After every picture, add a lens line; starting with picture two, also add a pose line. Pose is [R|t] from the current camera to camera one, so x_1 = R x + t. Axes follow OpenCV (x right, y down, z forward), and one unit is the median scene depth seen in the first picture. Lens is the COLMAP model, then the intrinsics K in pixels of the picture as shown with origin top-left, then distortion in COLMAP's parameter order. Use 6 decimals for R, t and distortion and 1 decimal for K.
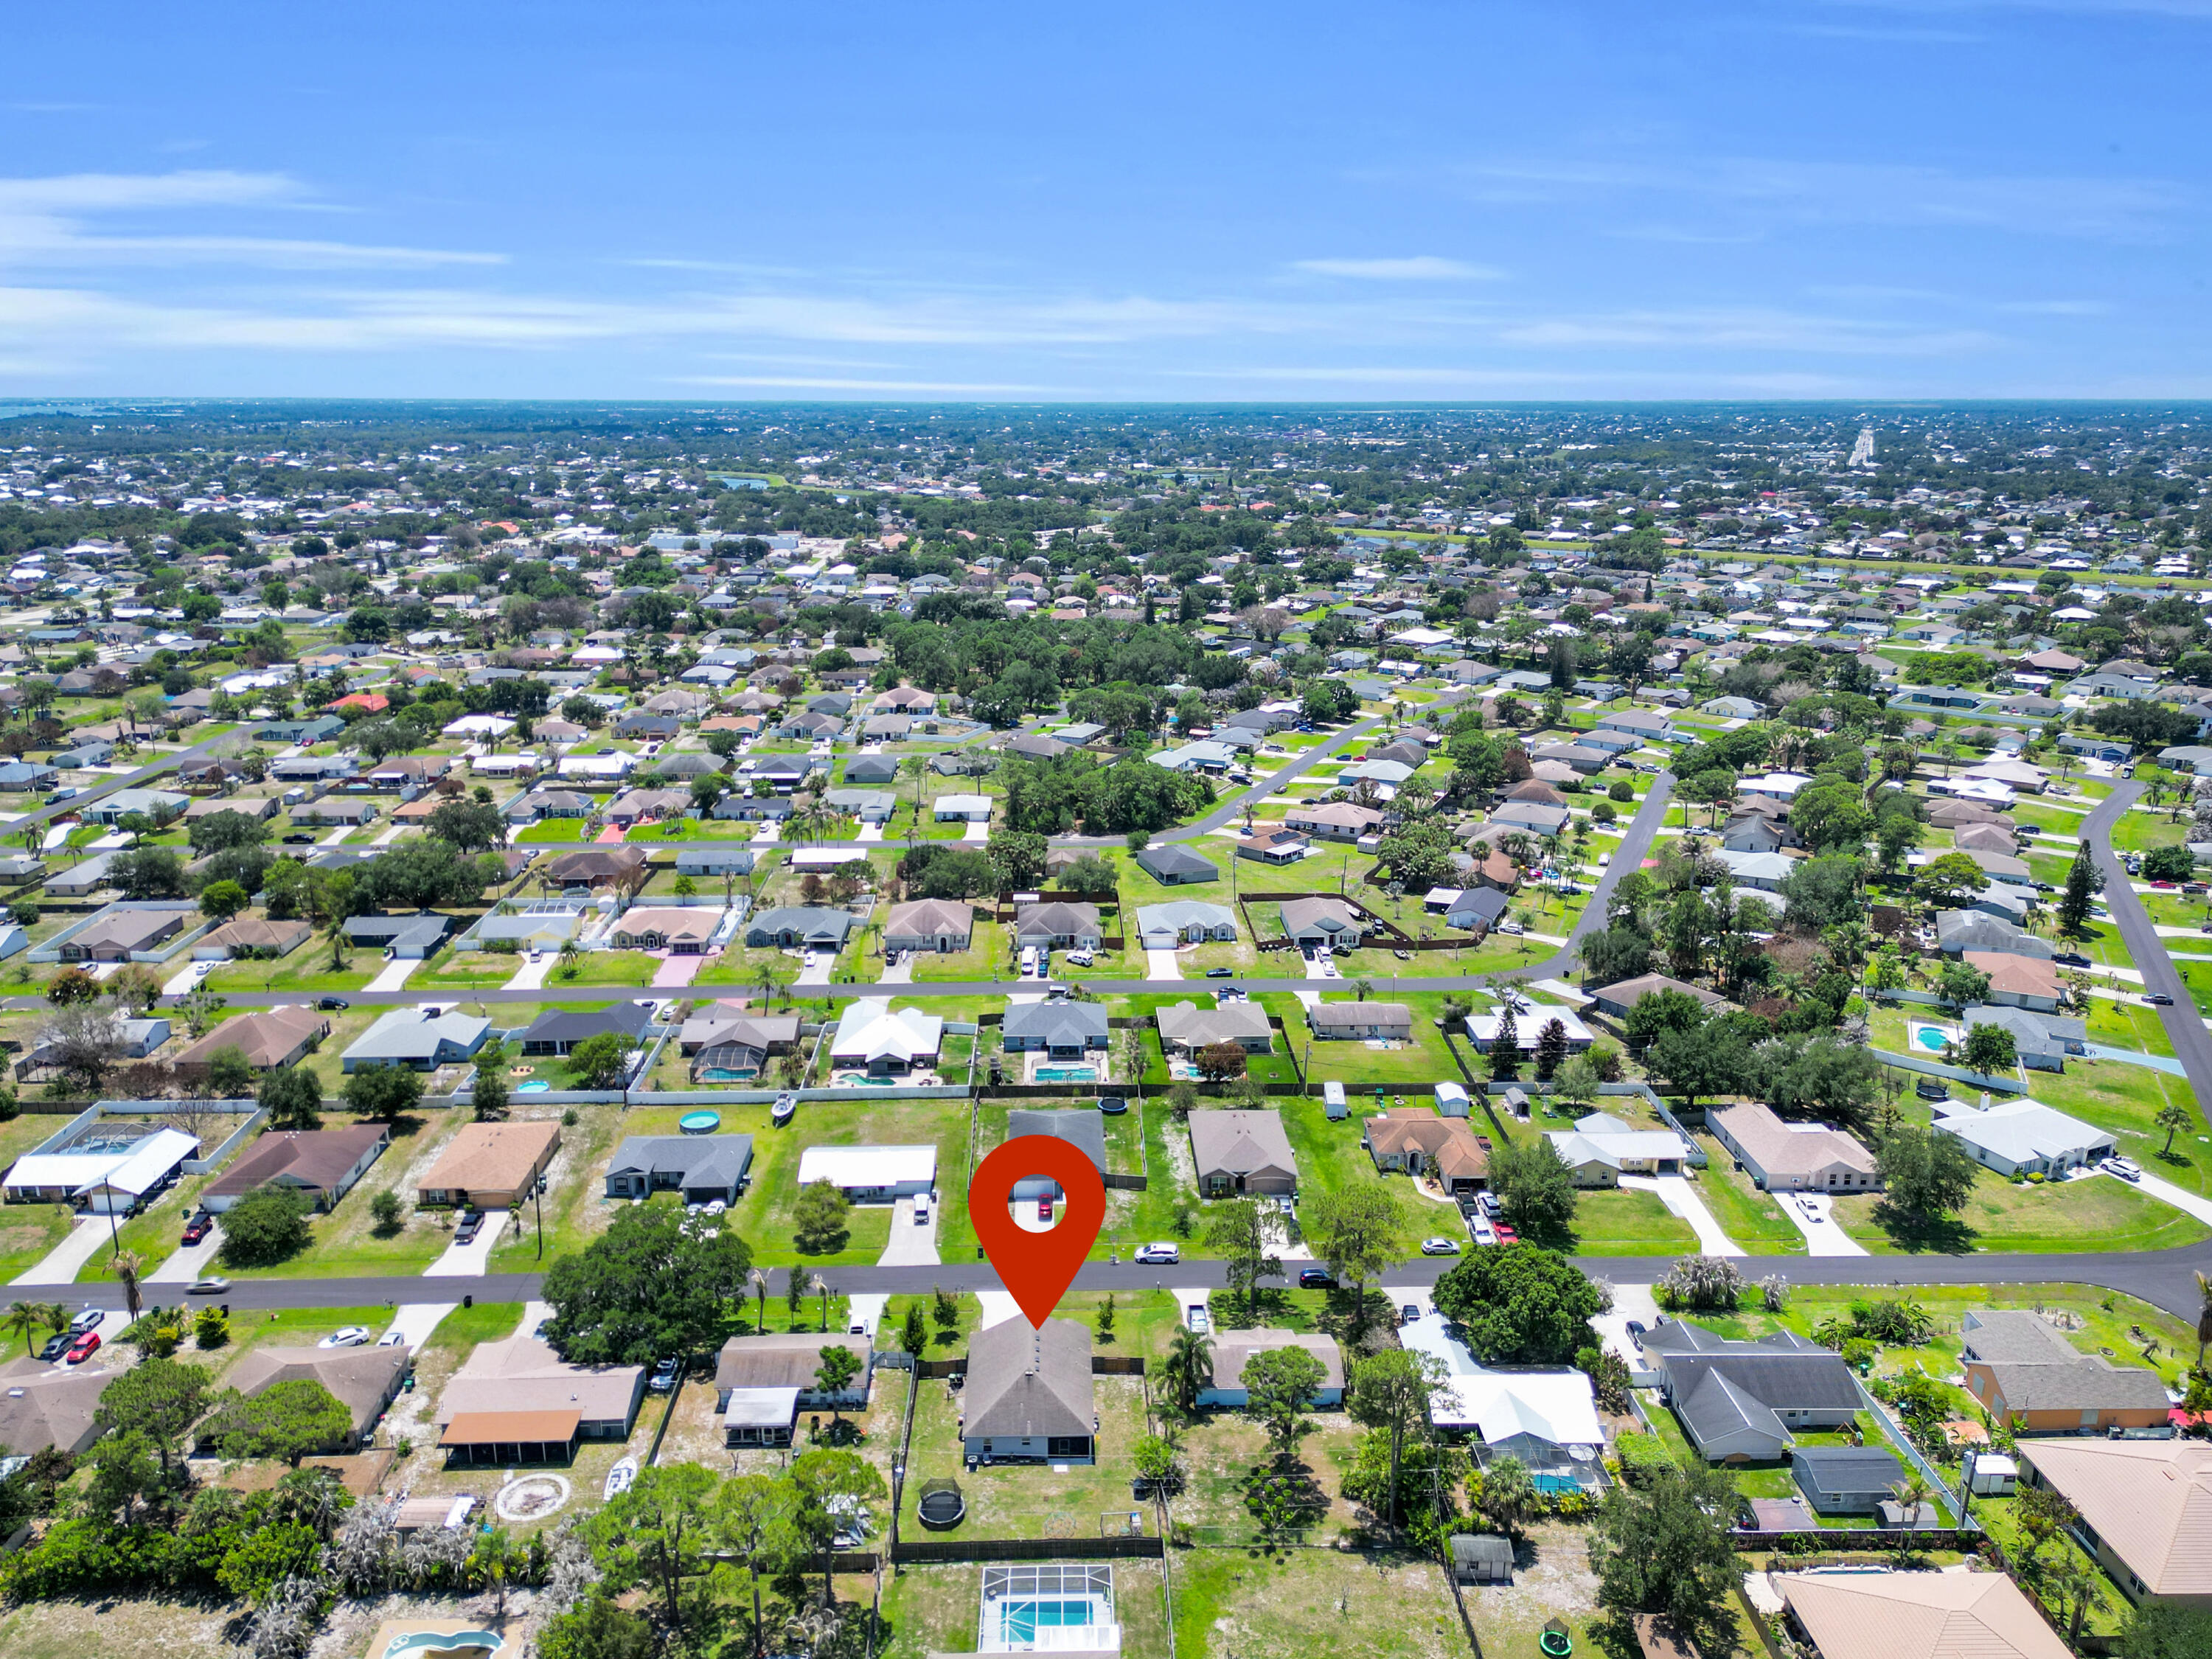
lens RADIAL K [[1572.1, 0, 1098.0], [0, 1572.1, 820.0], [0, 0, 1]] dist [0.114472, -0.158462]
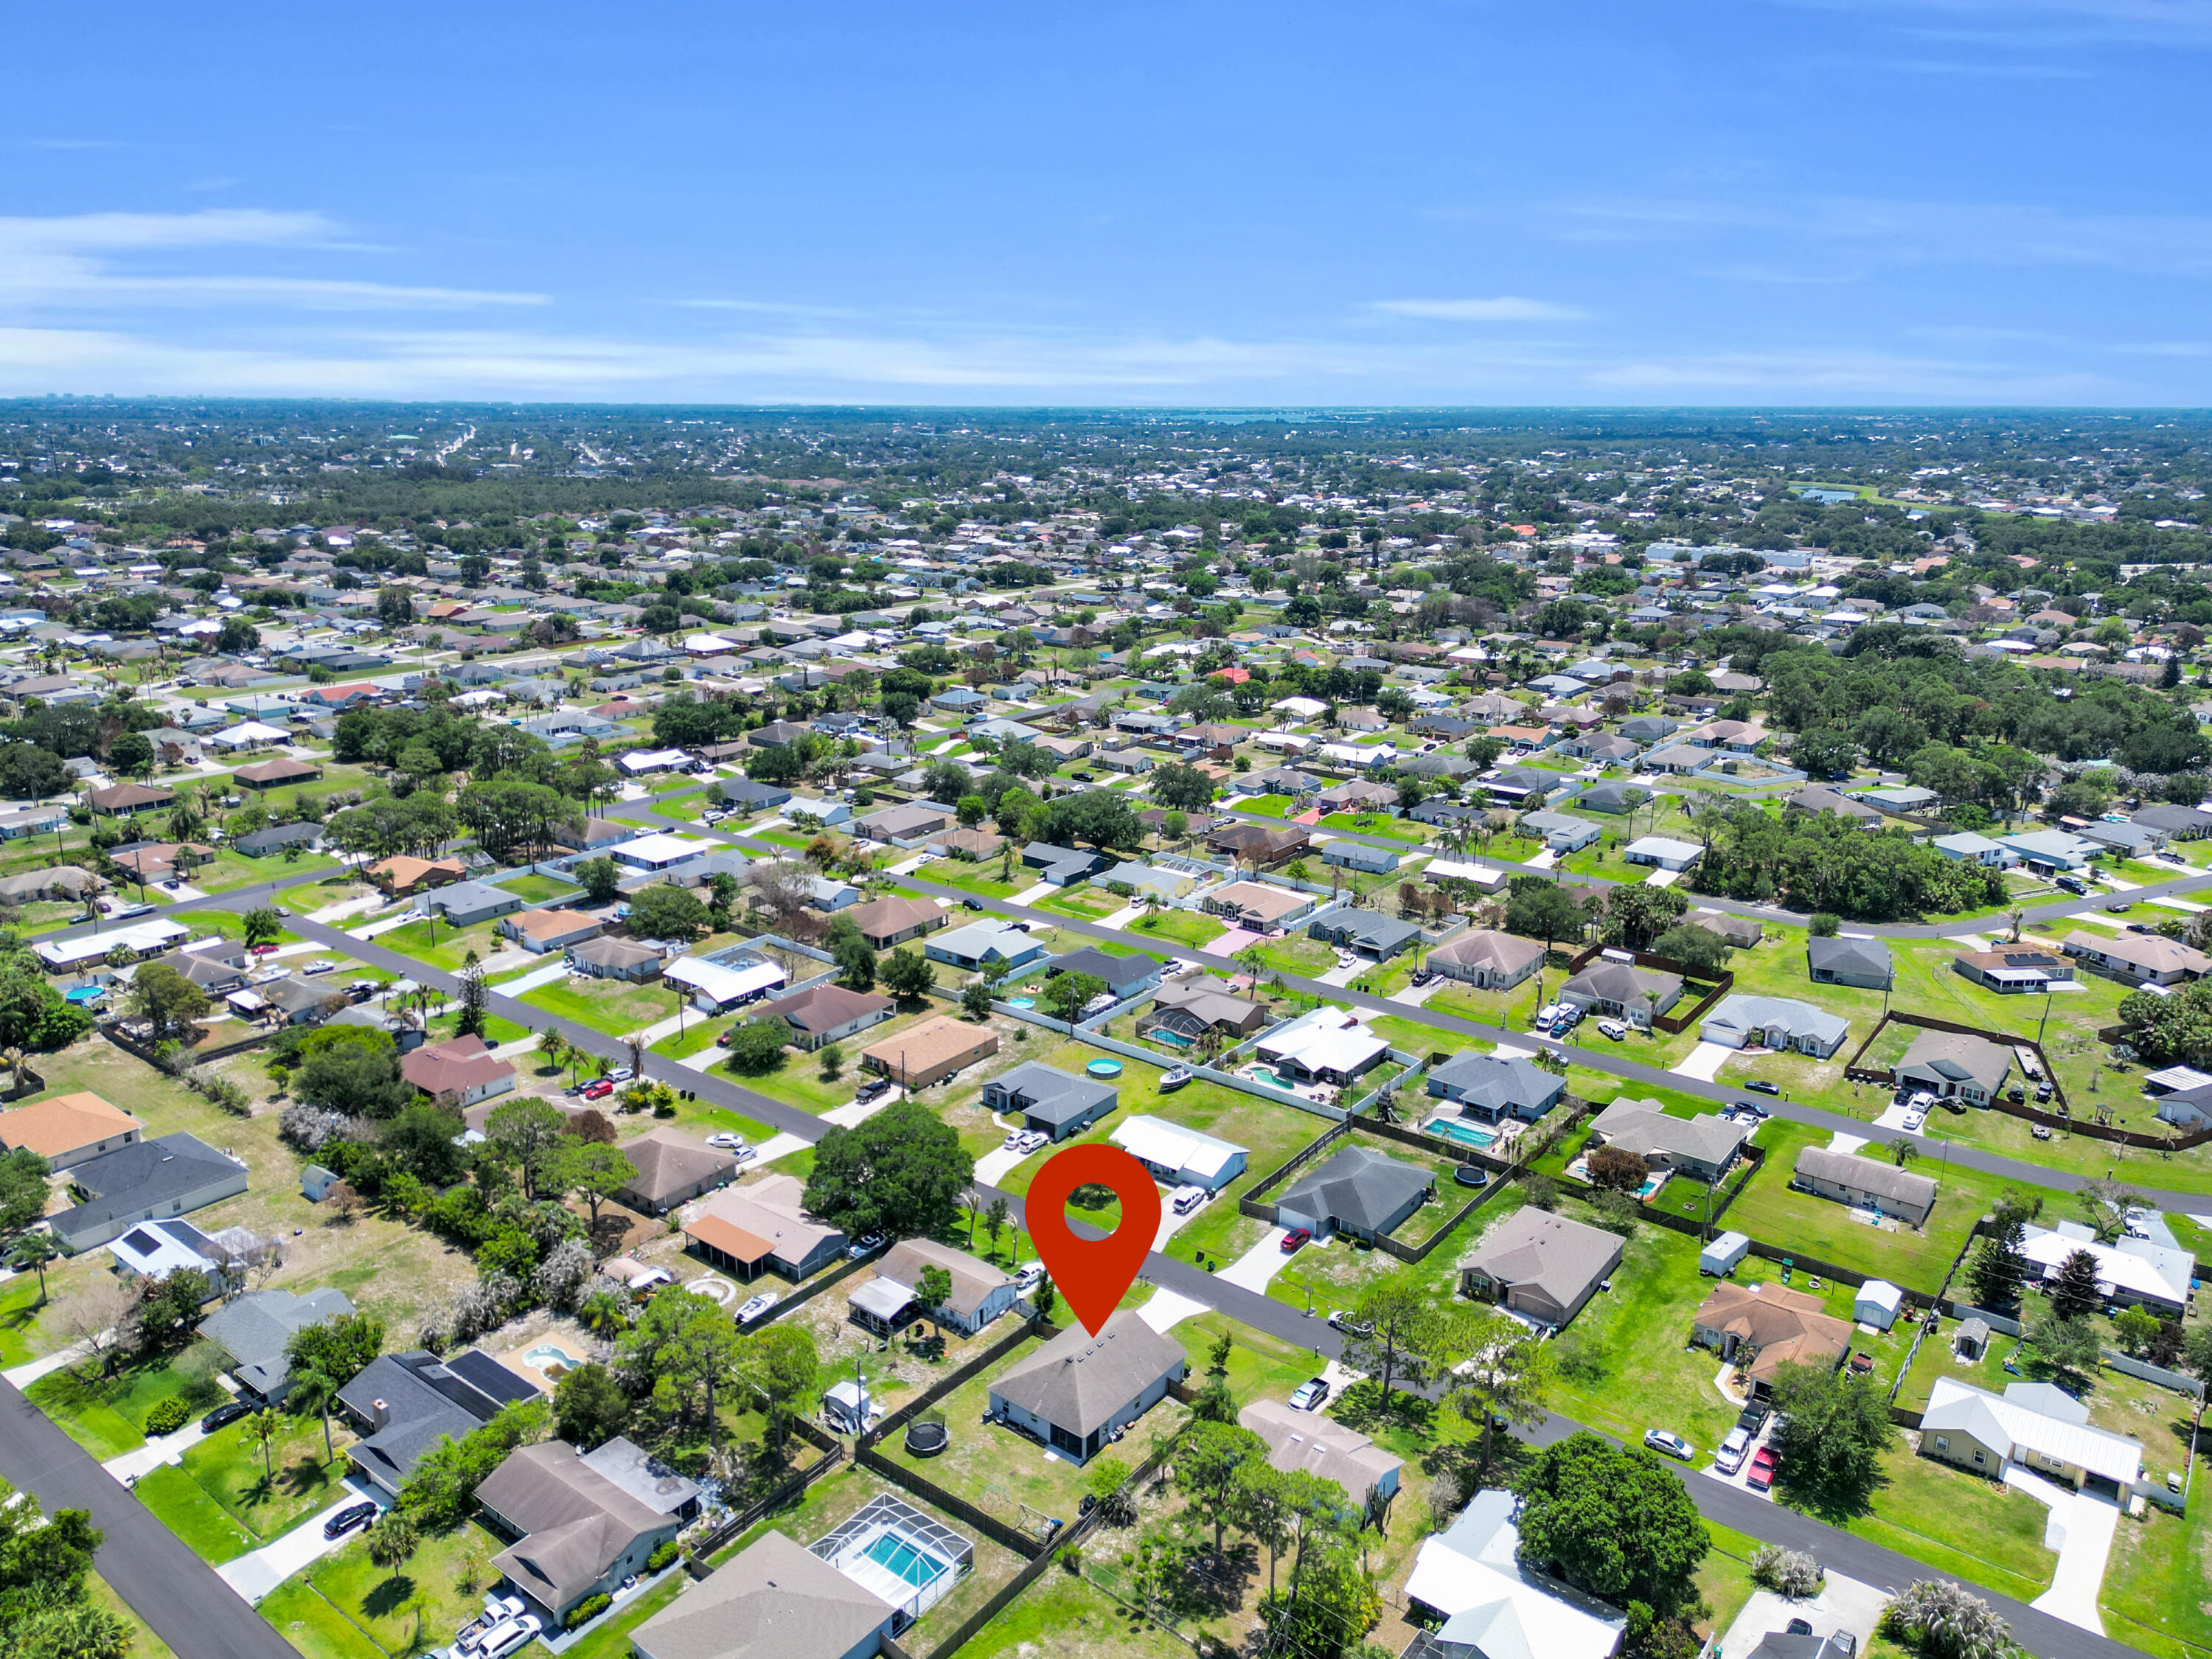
lens RADIAL K [[1572.1, 0, 1098.0], [0, 1572.1, 820.0], [0, 0, 1]] dist [0.114472, -0.158462]
pose [[0.768833, 0.167051, -0.617243, 0.310220], [-0.169583, 0.983976, 0.055072, -0.029679], [0.616553, 0.062333, 0.784842, 0.108775]]
